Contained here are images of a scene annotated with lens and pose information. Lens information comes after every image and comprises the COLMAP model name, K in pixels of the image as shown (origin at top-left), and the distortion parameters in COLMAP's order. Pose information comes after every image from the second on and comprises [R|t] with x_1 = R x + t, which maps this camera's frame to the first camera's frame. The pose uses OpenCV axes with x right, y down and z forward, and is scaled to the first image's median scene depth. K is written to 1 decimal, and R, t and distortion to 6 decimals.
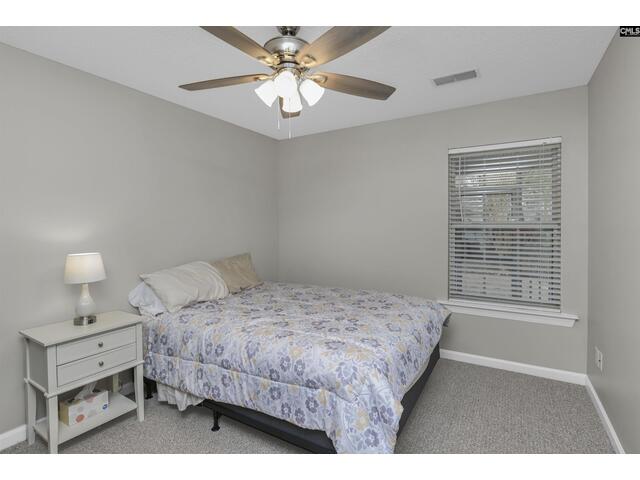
lens RADIAL K [[319.9, 0, 319.1], [0, 319.9, 235.6], [0, 0, 1]] dist [-0.001295, -0.000515]
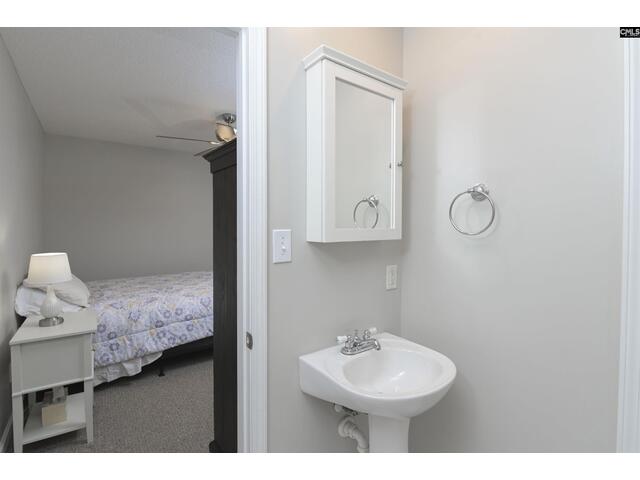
lens RADIAL K [[319.9, 0, 319.1], [0, 319.9, 235.6], [0, 0, 1]] dist [-0.001295, -0.000515]
pose [[0.382232, -0.002015, 0.924064, -1.352126], [0.035660, 0.999285, -0.012572, 0.038475], [-0.923378, 0.037758, 0.382031, -0.187192]]
